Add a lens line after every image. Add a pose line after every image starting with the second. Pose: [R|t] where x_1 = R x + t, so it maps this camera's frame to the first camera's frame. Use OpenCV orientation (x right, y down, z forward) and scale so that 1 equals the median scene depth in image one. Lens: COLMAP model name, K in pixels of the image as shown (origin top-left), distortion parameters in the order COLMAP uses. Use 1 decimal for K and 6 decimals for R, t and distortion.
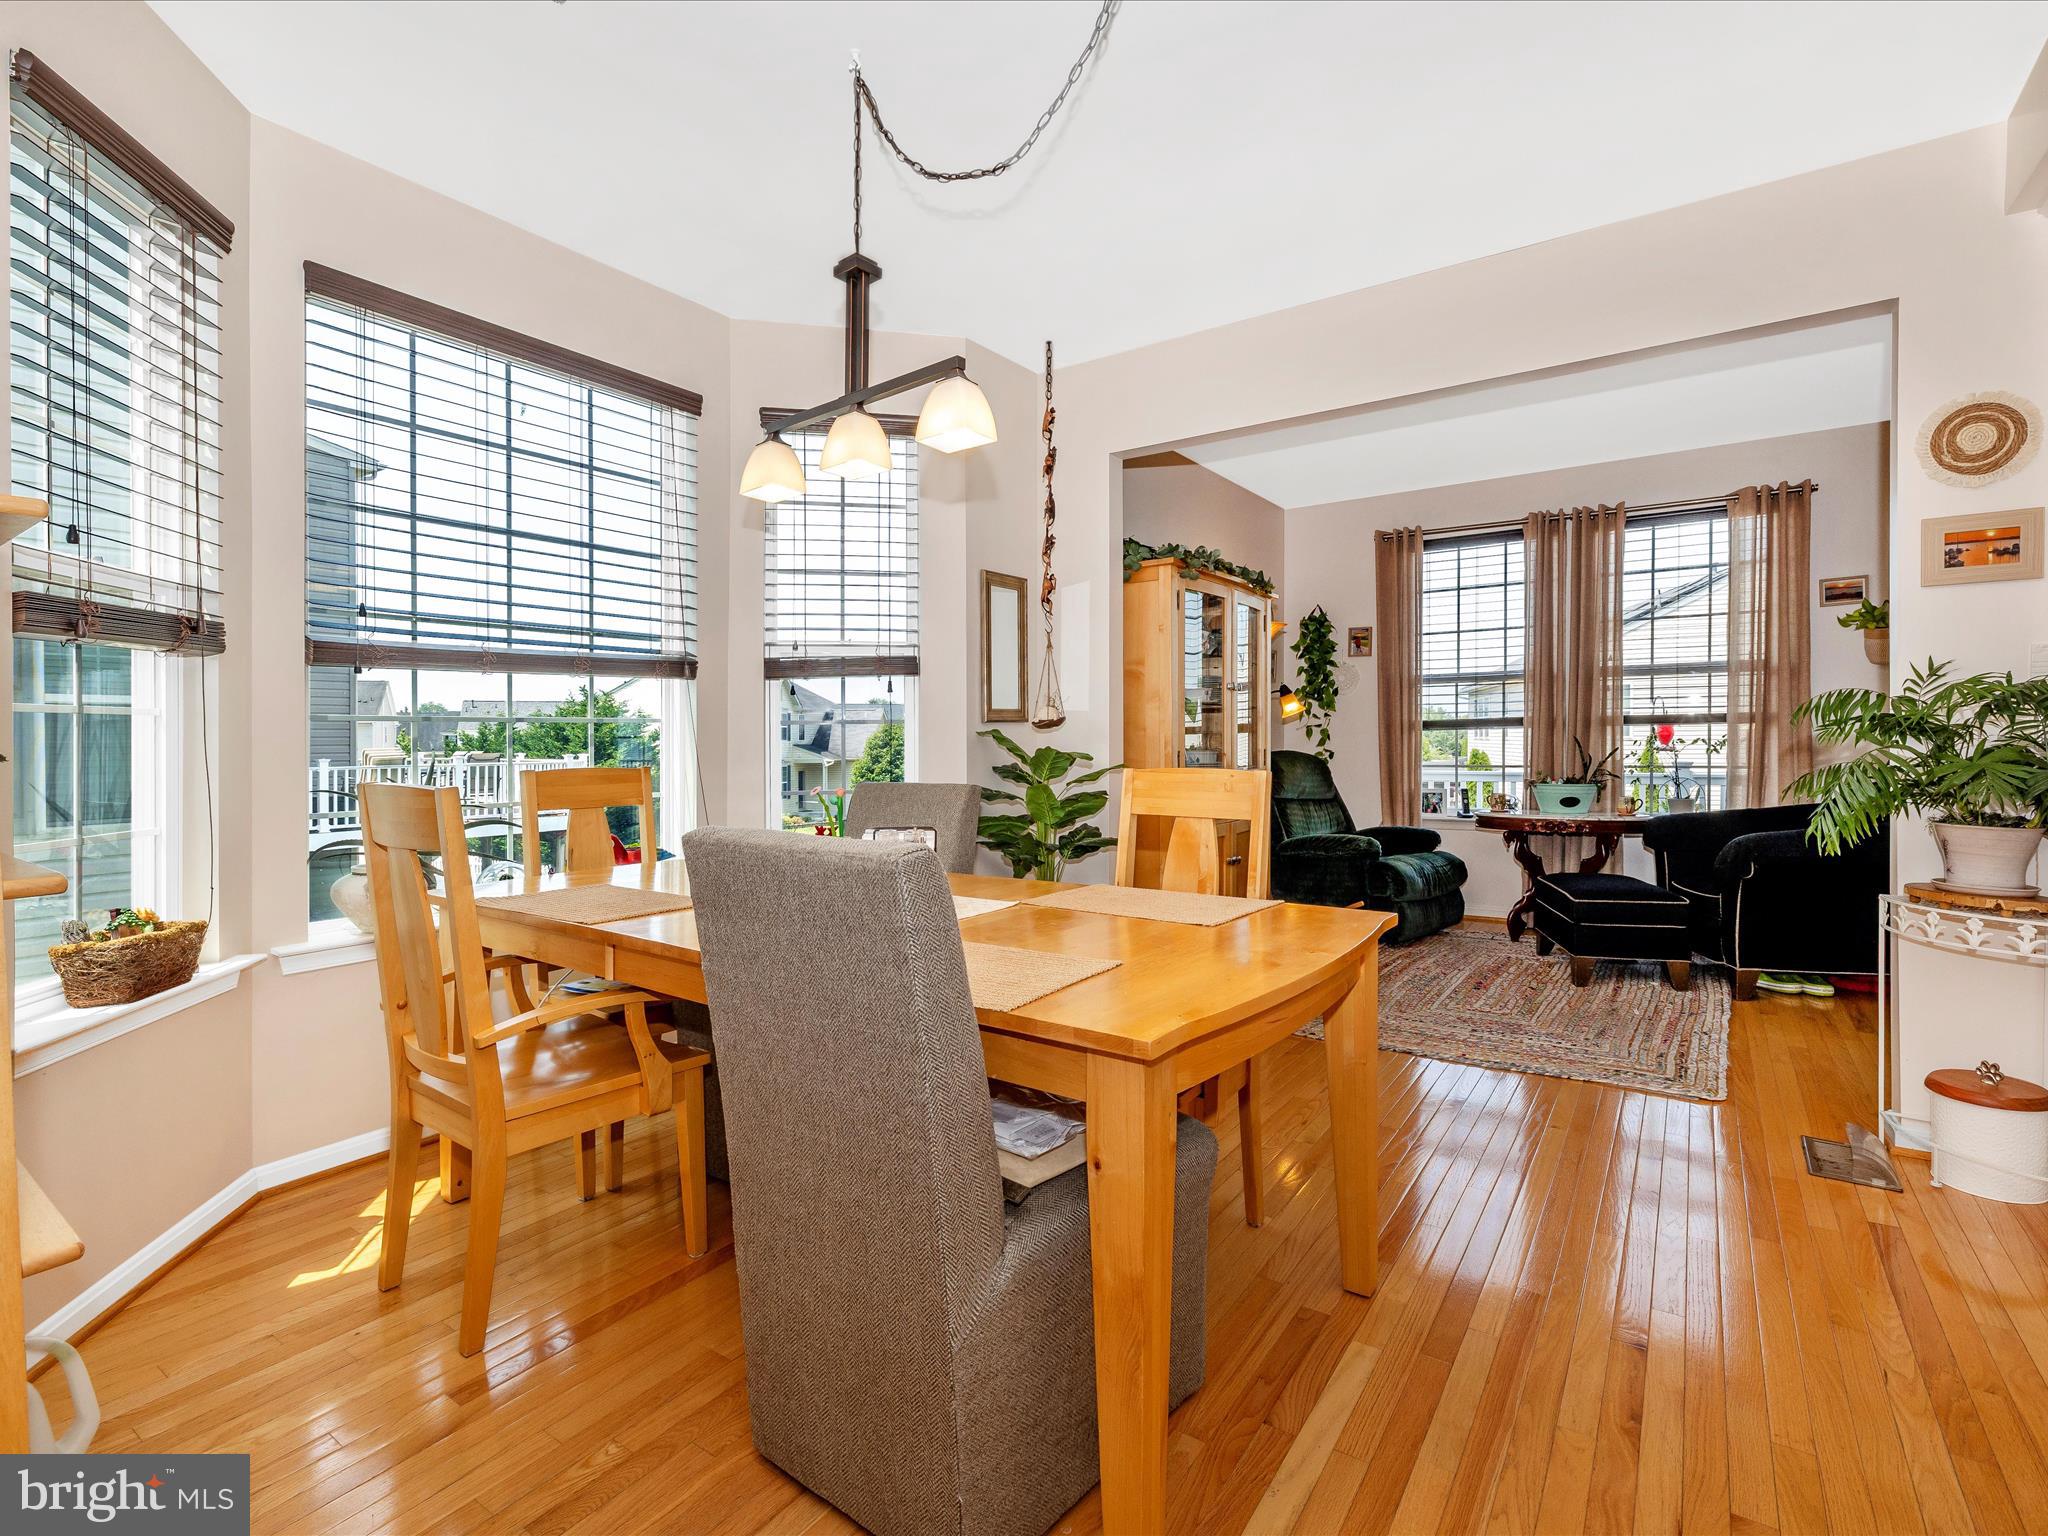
lens RADIAL K [[974.1, 0, 1026.7], [0, 974.1, 748.7], [0, 0, 1]] dist [0.001253, -0.000288]
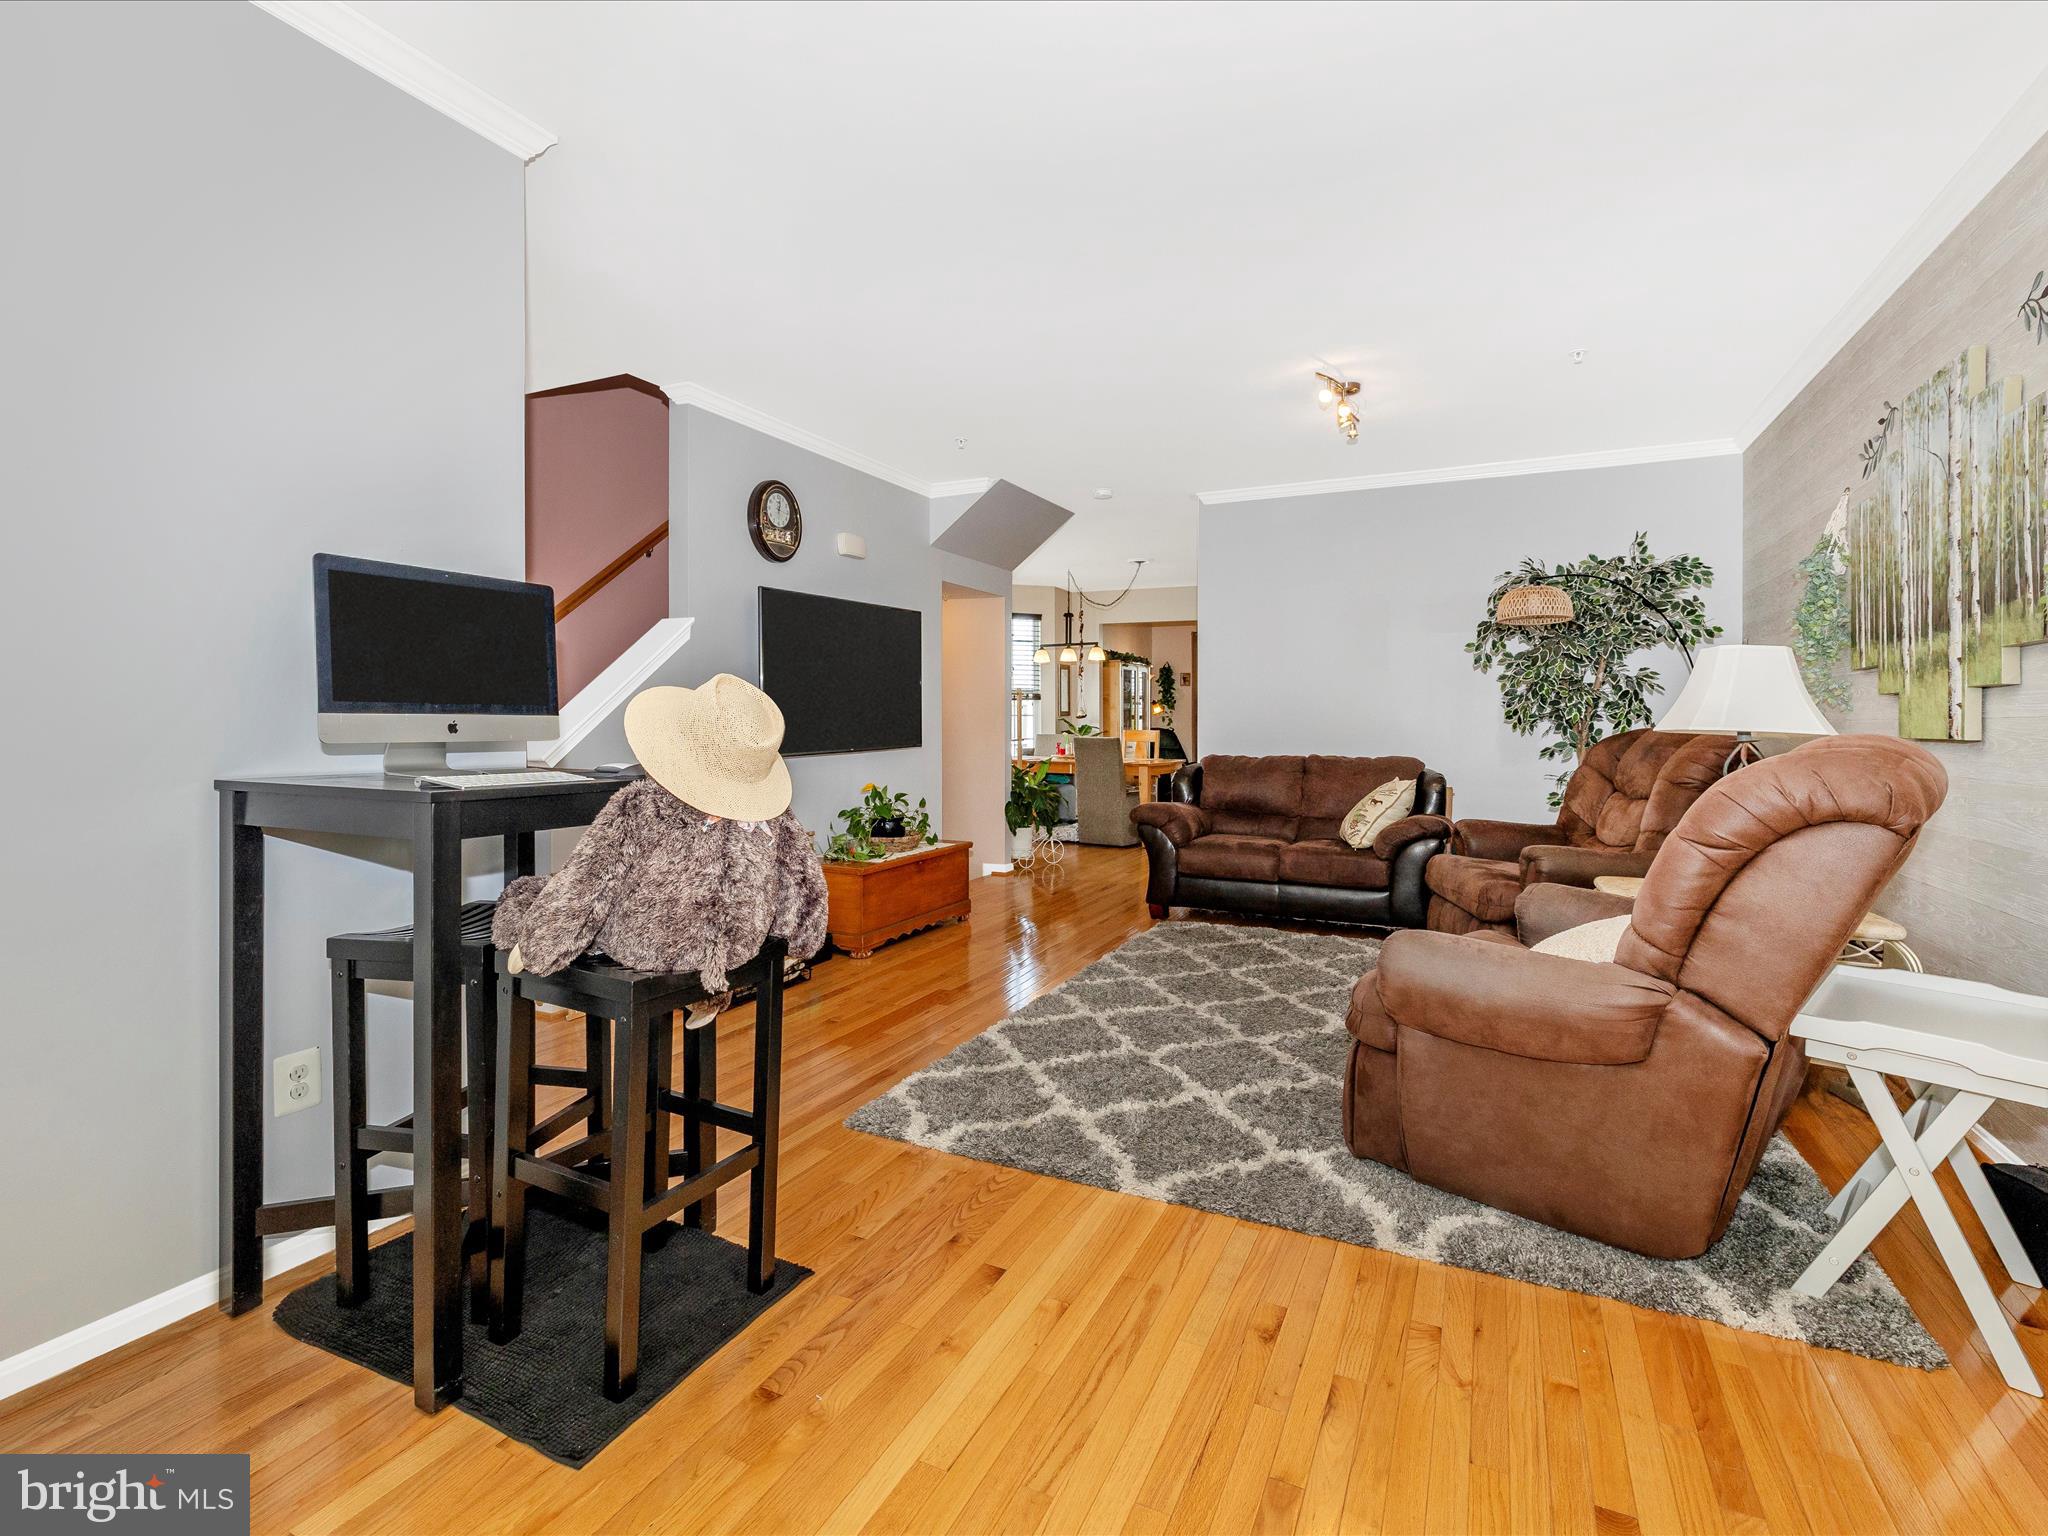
lens RADIAL K [[965.9, 0, 1027.1], [0, 965.9, 740.1], [0, 0, 1]] dist [-0.004576, -0.000810]
pose [[0.988611, 0.008396, 0.150256, -0.585364], [-0.010305, 0.999876, 0.011930, 0.012620], [-0.150137, -0.013342, 0.988575, -1.905024]]
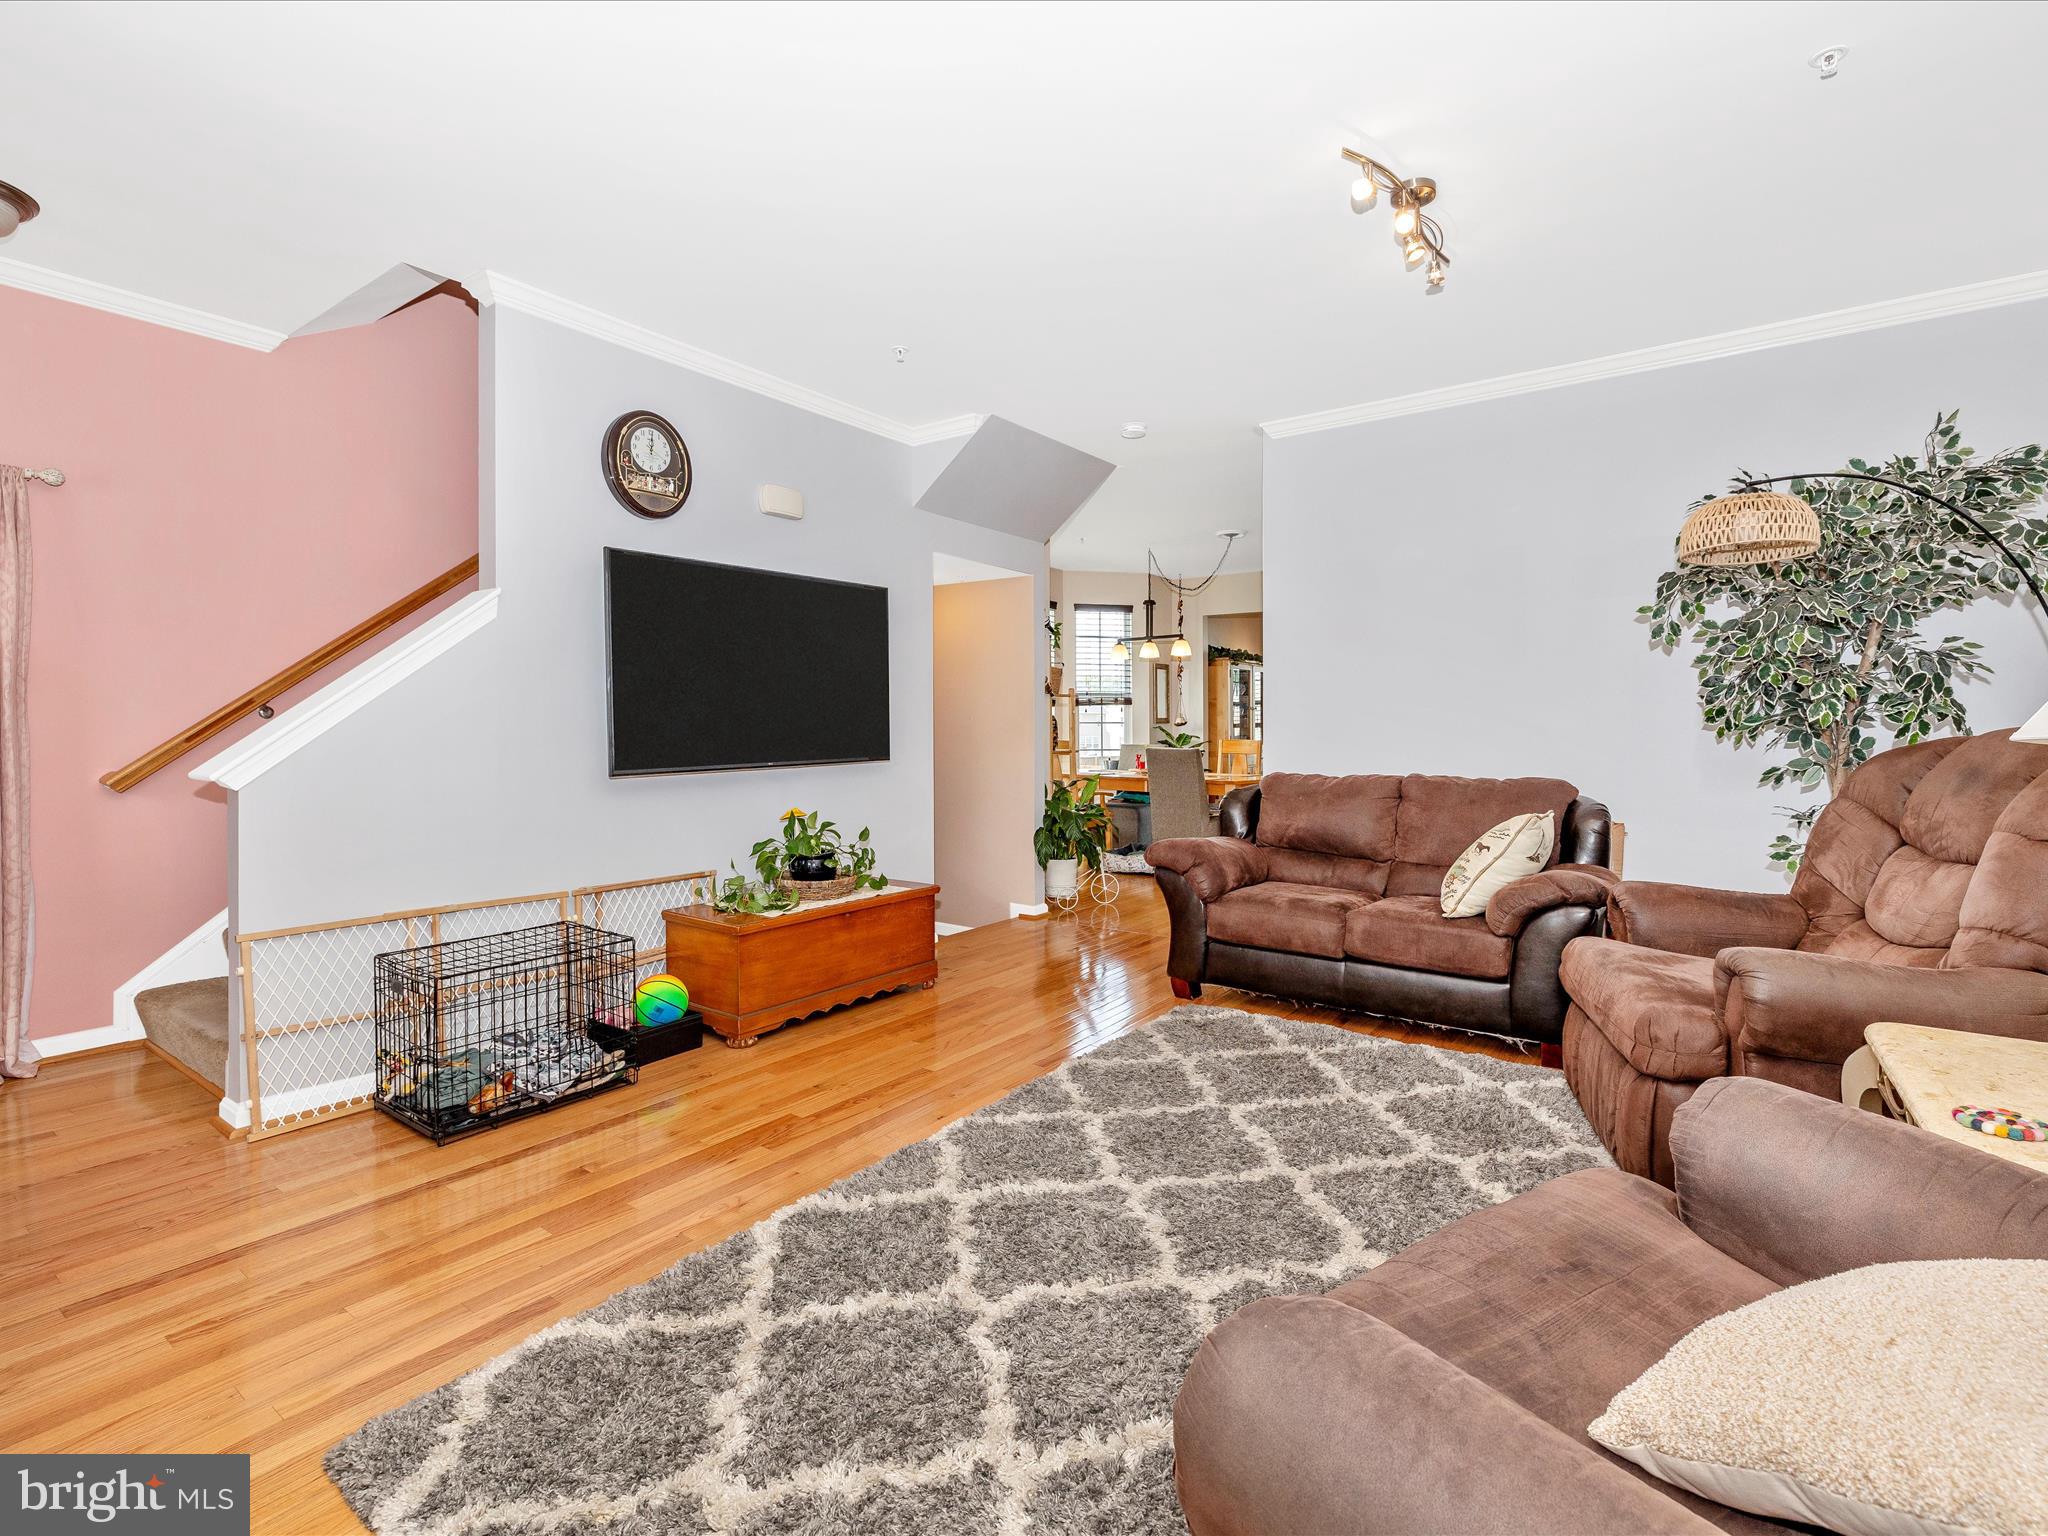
lens RADIAL K [[965.5, 0, 1037.9], [0, 965.5, 743.6], [0, 0, 1]] dist [-0.001025, -0.000634]
pose [[0.999767, 0.011227, -0.018428, -0.305054], [-0.011097, 0.999913, 0.007110, 0.011826], [0.018506, -0.006903, 0.999805, -1.551889]]
